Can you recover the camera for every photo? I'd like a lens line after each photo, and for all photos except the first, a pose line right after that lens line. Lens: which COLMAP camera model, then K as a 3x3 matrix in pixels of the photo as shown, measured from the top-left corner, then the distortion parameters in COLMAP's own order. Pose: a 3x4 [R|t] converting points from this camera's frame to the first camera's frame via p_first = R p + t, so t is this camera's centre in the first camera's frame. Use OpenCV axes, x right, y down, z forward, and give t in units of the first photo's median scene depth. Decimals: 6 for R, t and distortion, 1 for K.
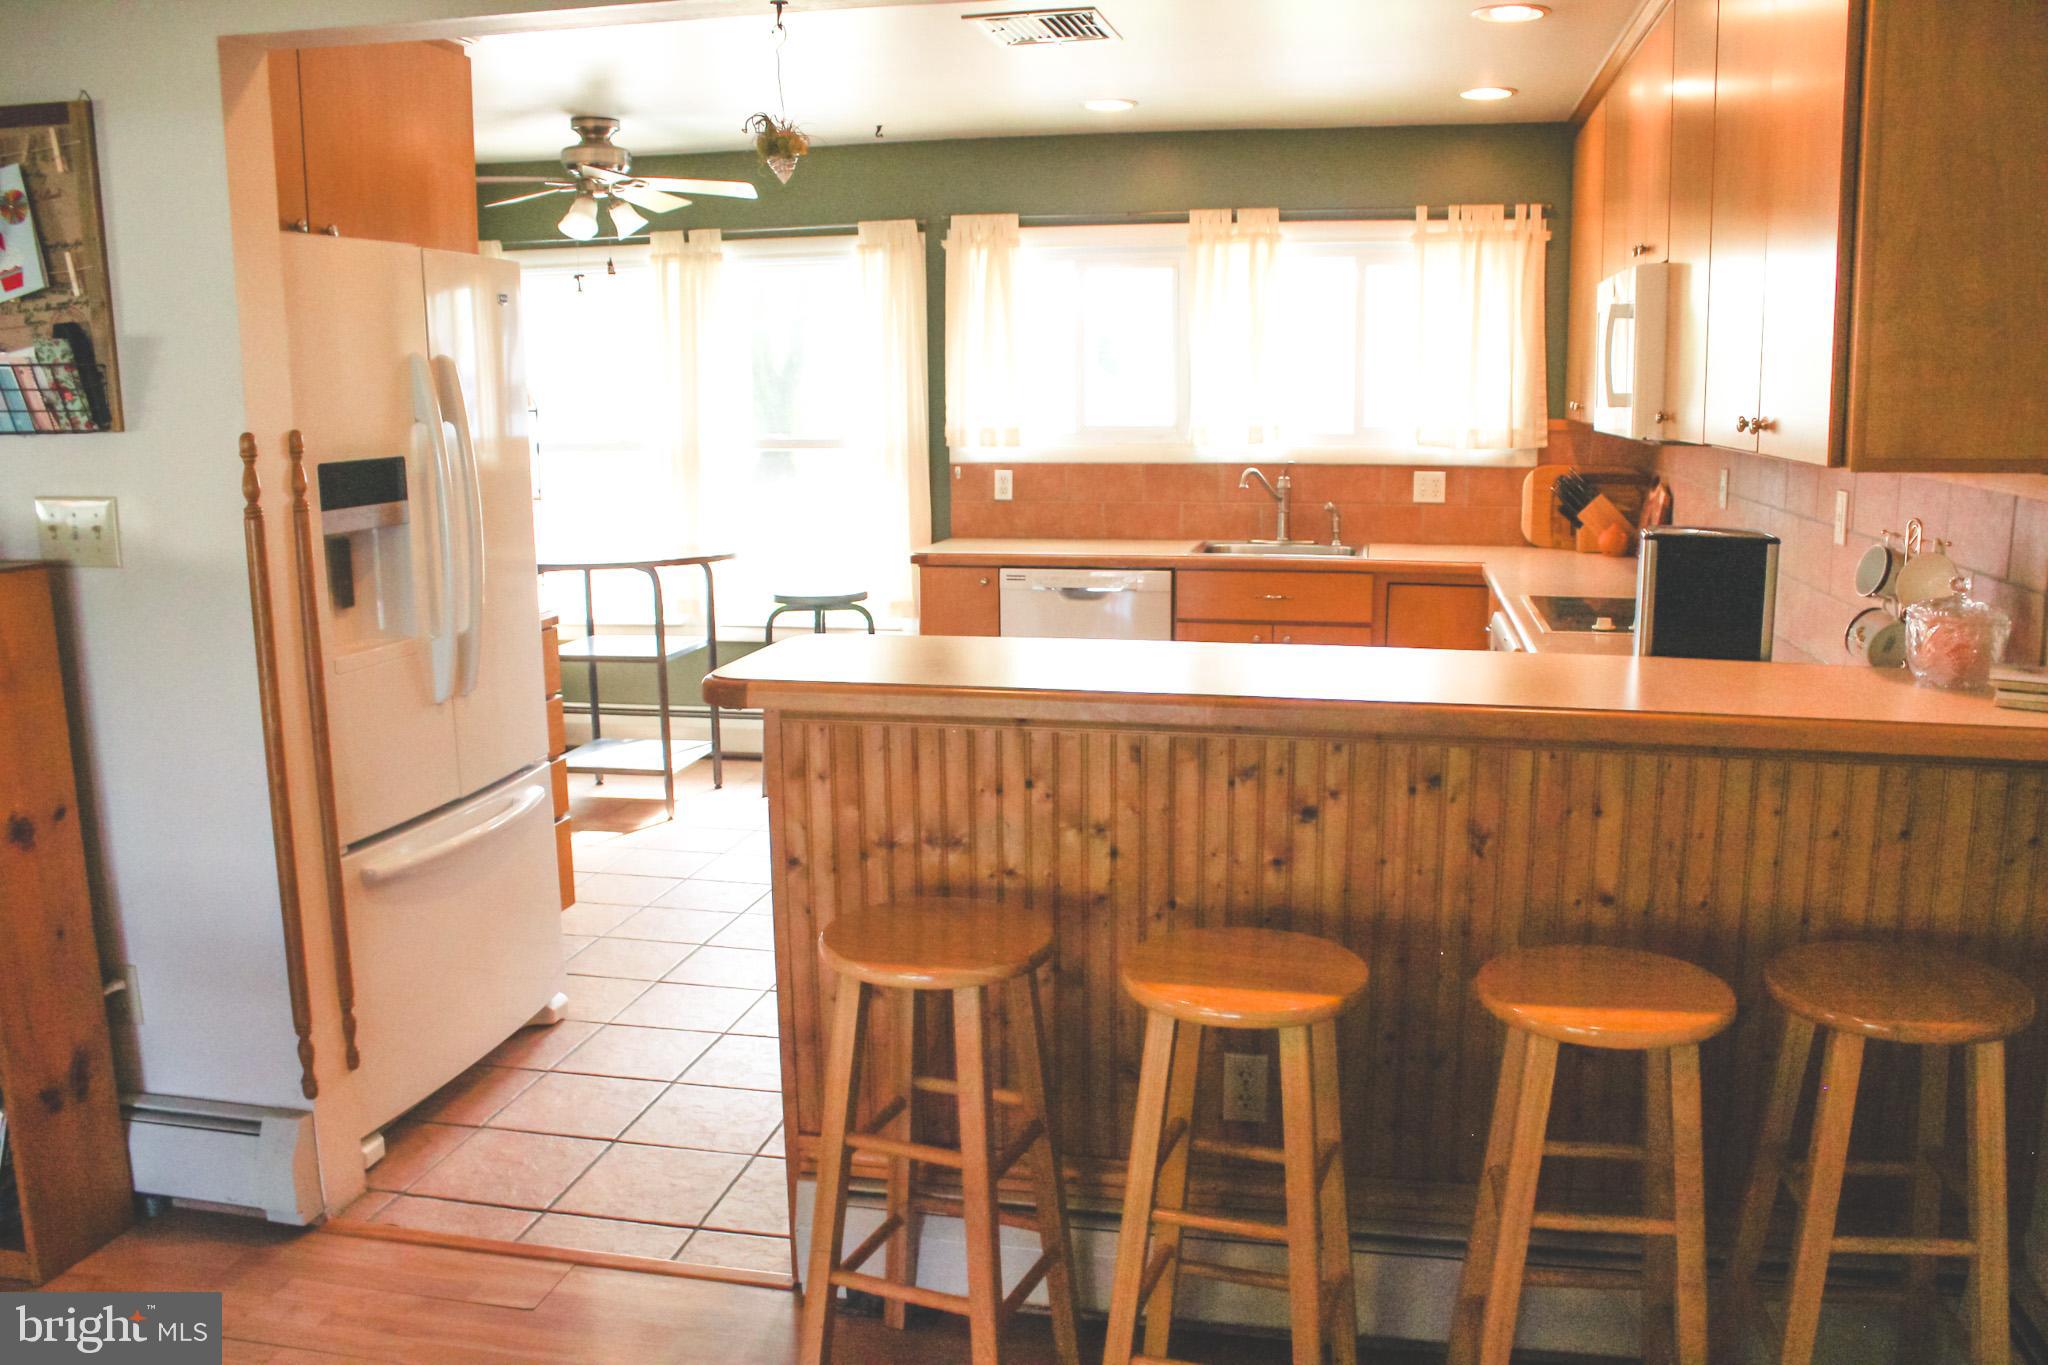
lens RADIAL K [[1718.4, 0, 1028.3], [0, 1718.4, 738.9], [0, 0, 1]] dist [-0.160747, 0.146514]
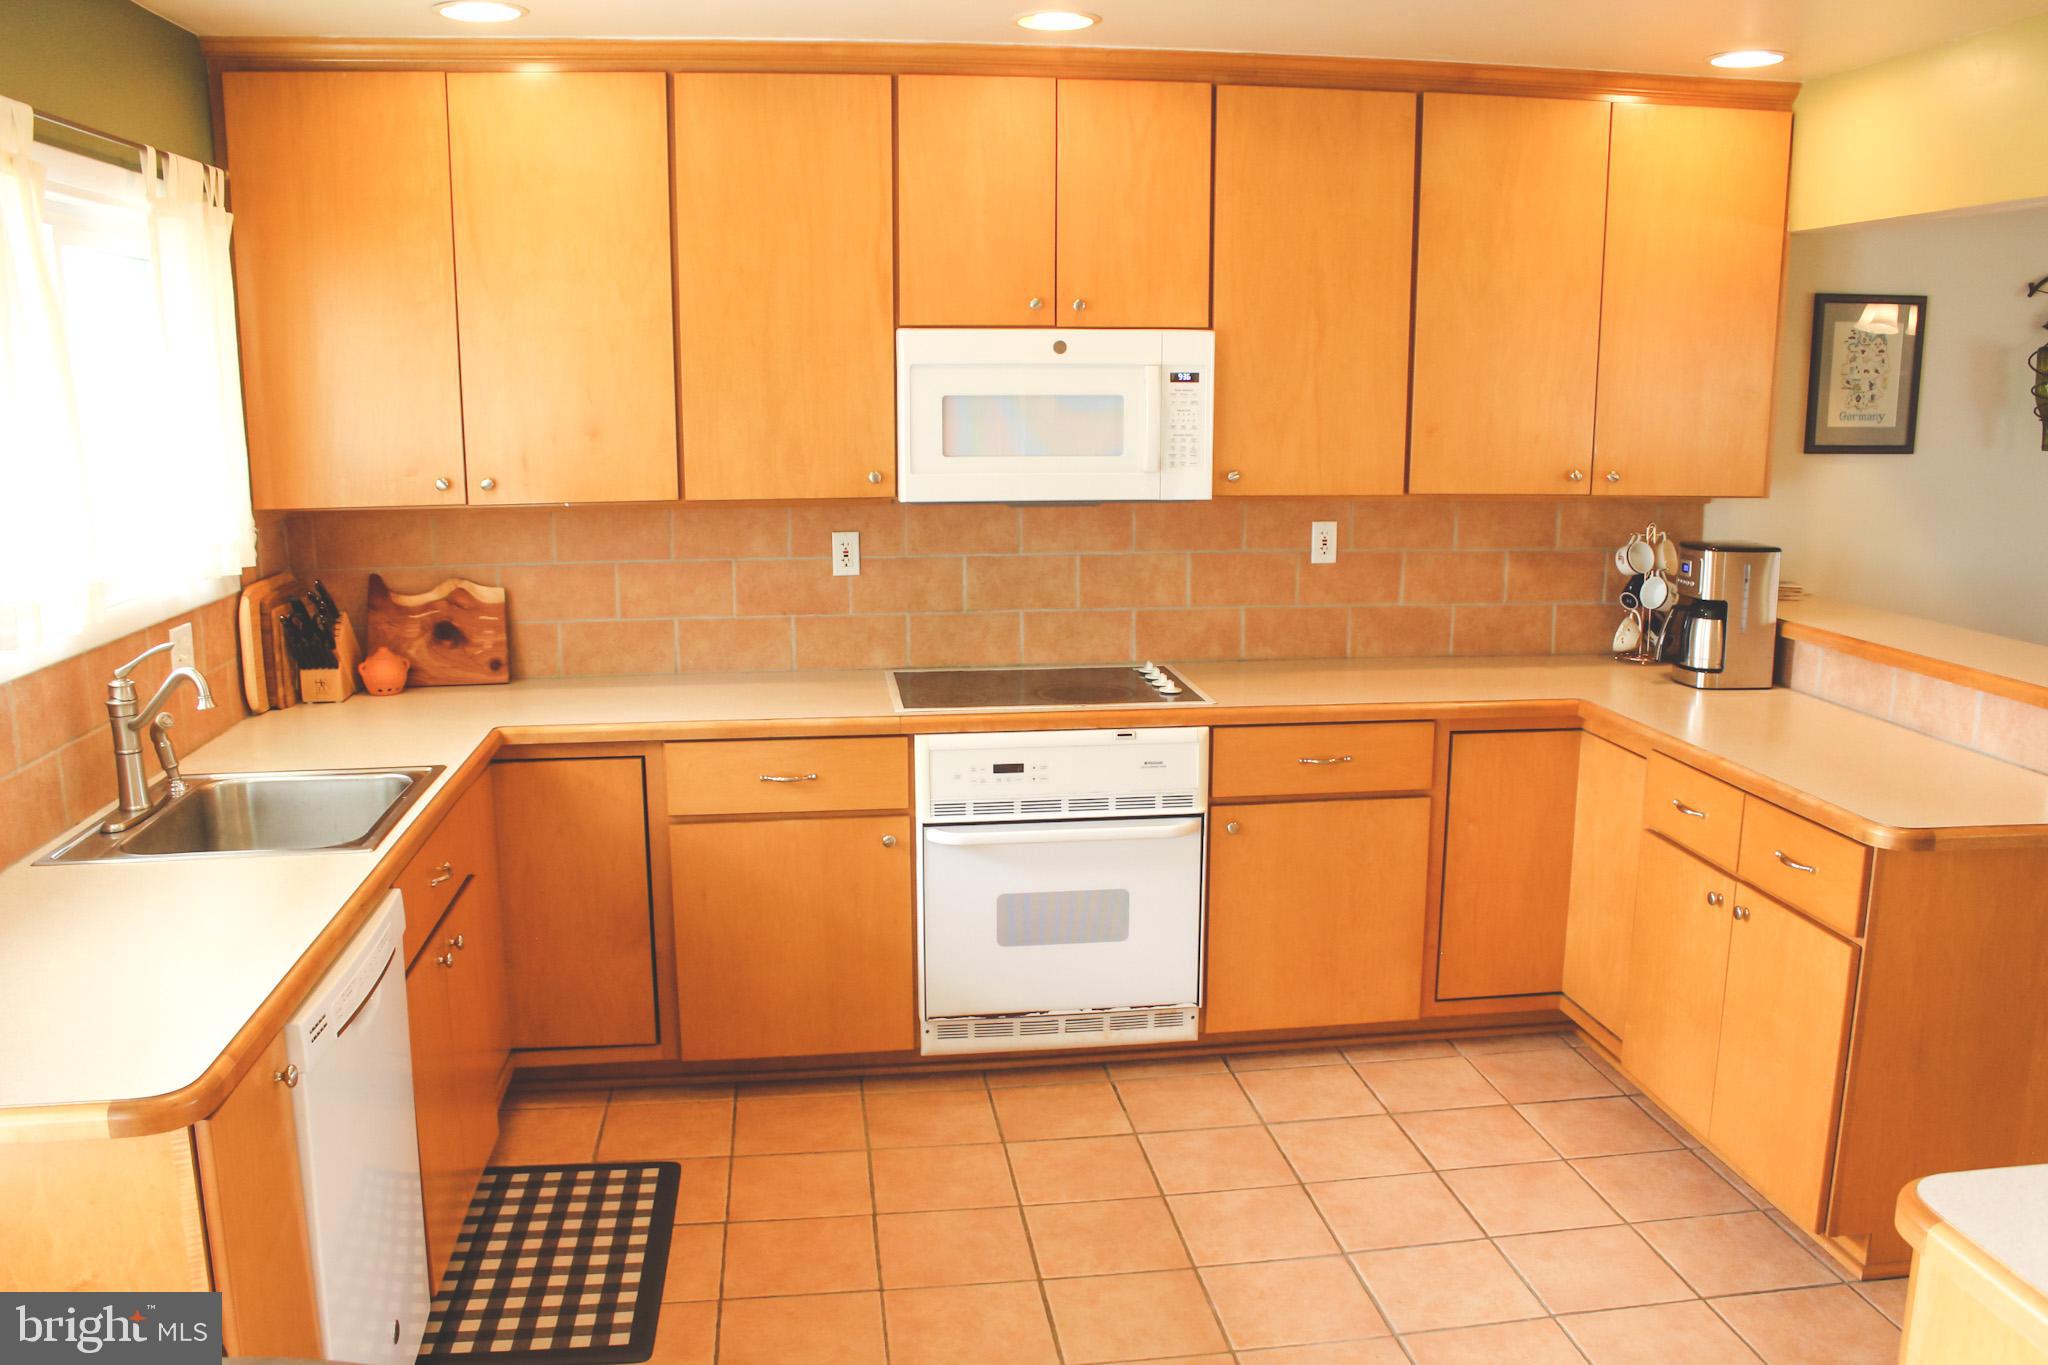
lens RADIAL K [[1718.4, 0, 1028.3], [0, 1718.4, 738.9], [0, 0, 1]] dist [-0.160747, 0.146514]
pose [[-0.344675, -0.192748, 0.918721, -0.383414], [0.190454, 0.943979, 0.269500, -0.222835], [-0.919199, 0.267864, -0.288656, 0.936003]]
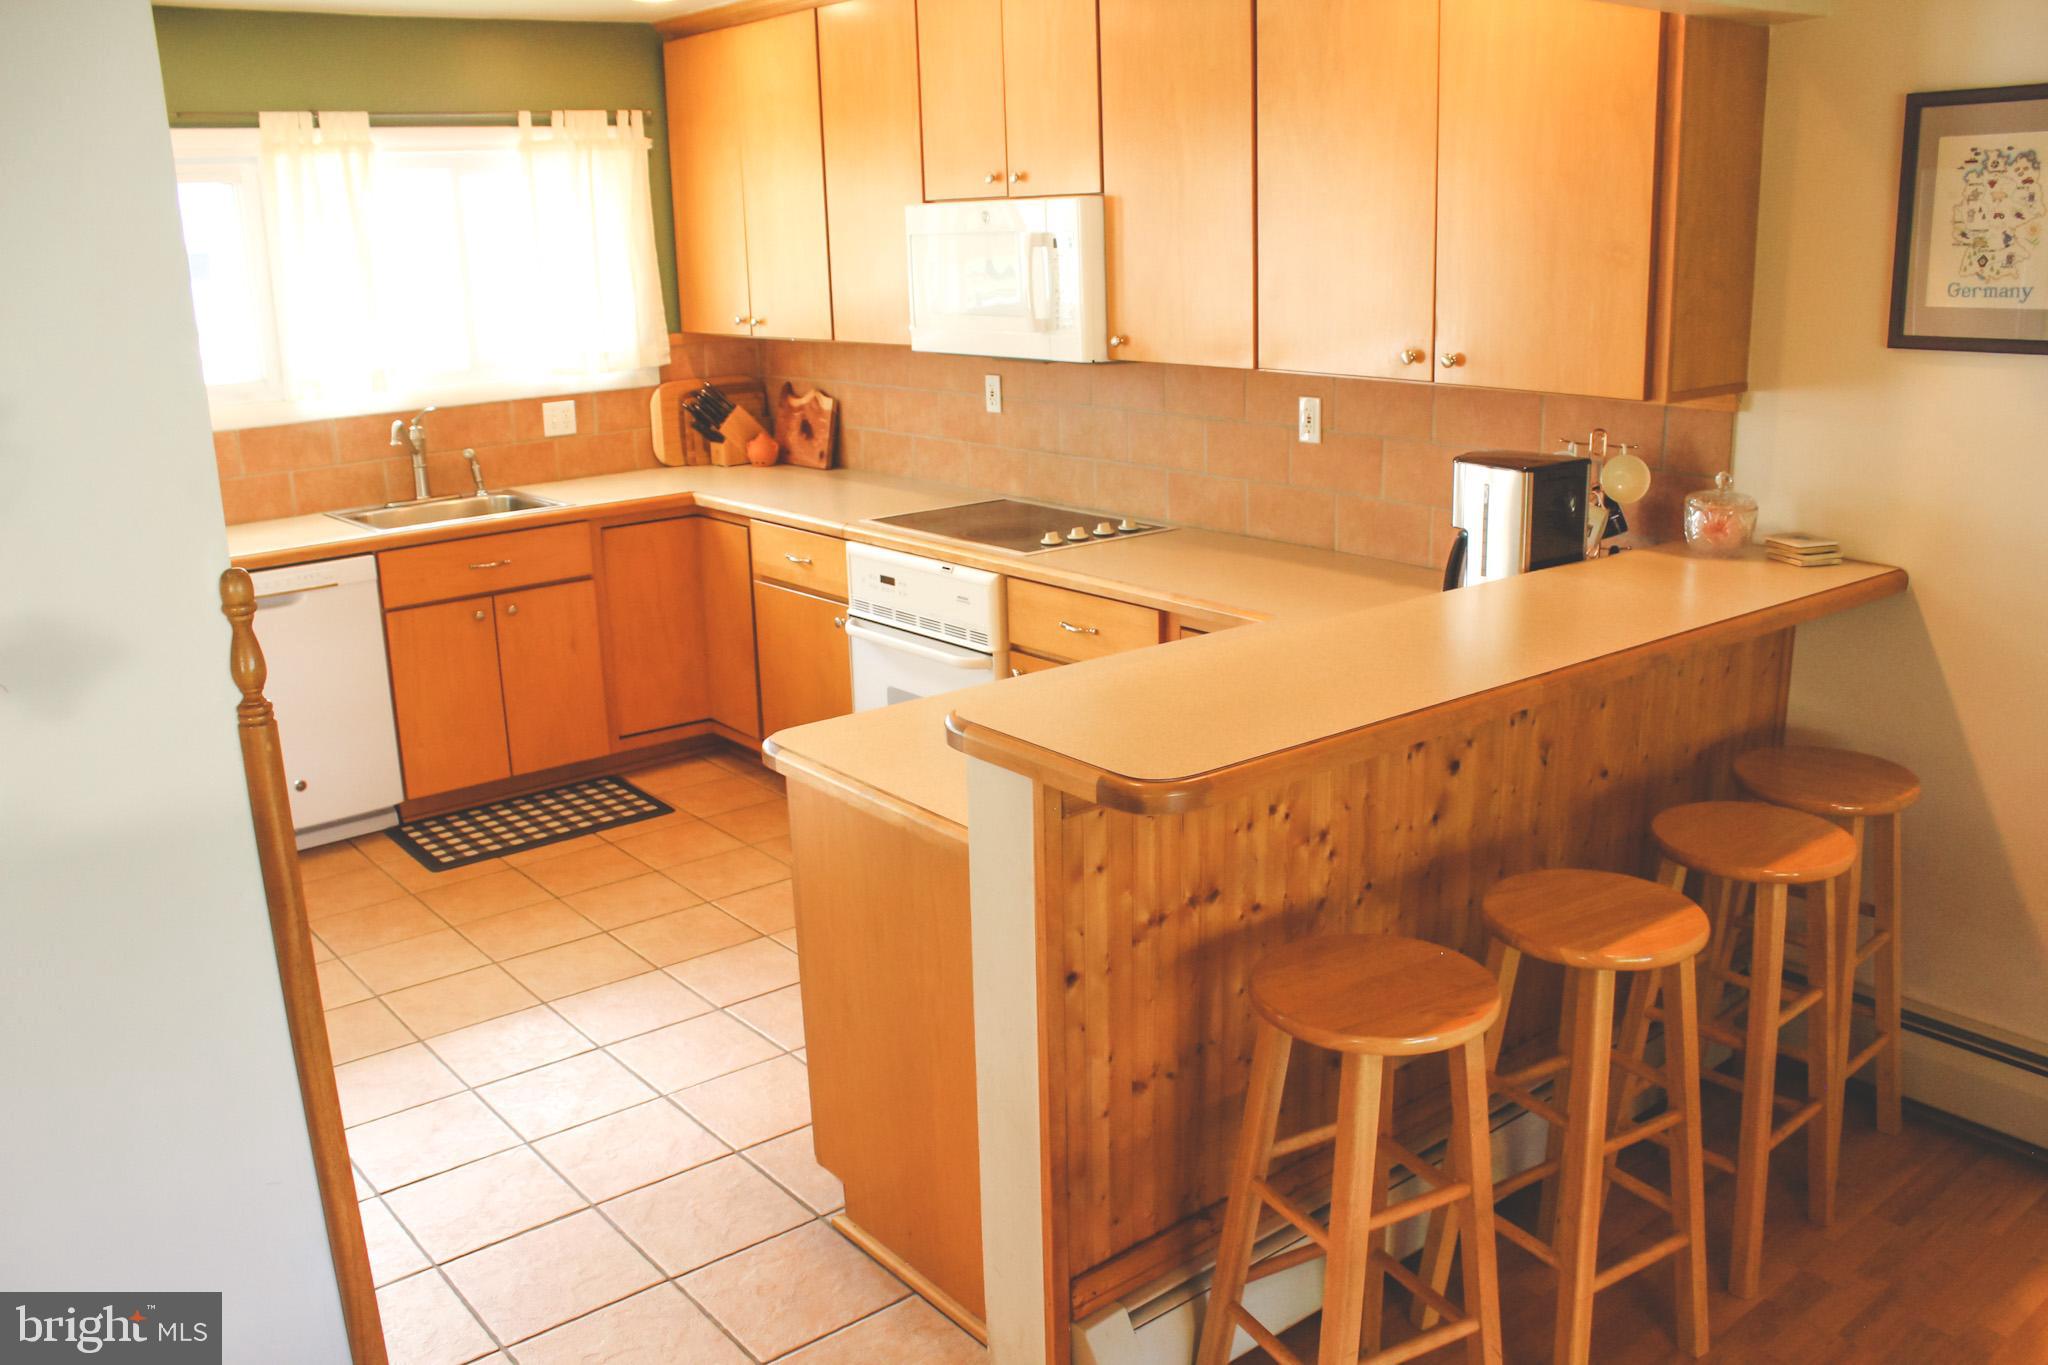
lens RADIAL K [[1728.9, 0, 1078.8], [0, 1728.9, 728.0], [0, 0, 1]] dist [-0.164690, 0.150251]
pose [[0.627156, -0.229828, 0.744214, -0.321202], [0.176993, 0.972531, 0.151182, -0.075830], [-0.758517, 0.036906, 0.650607, 0.195330]]
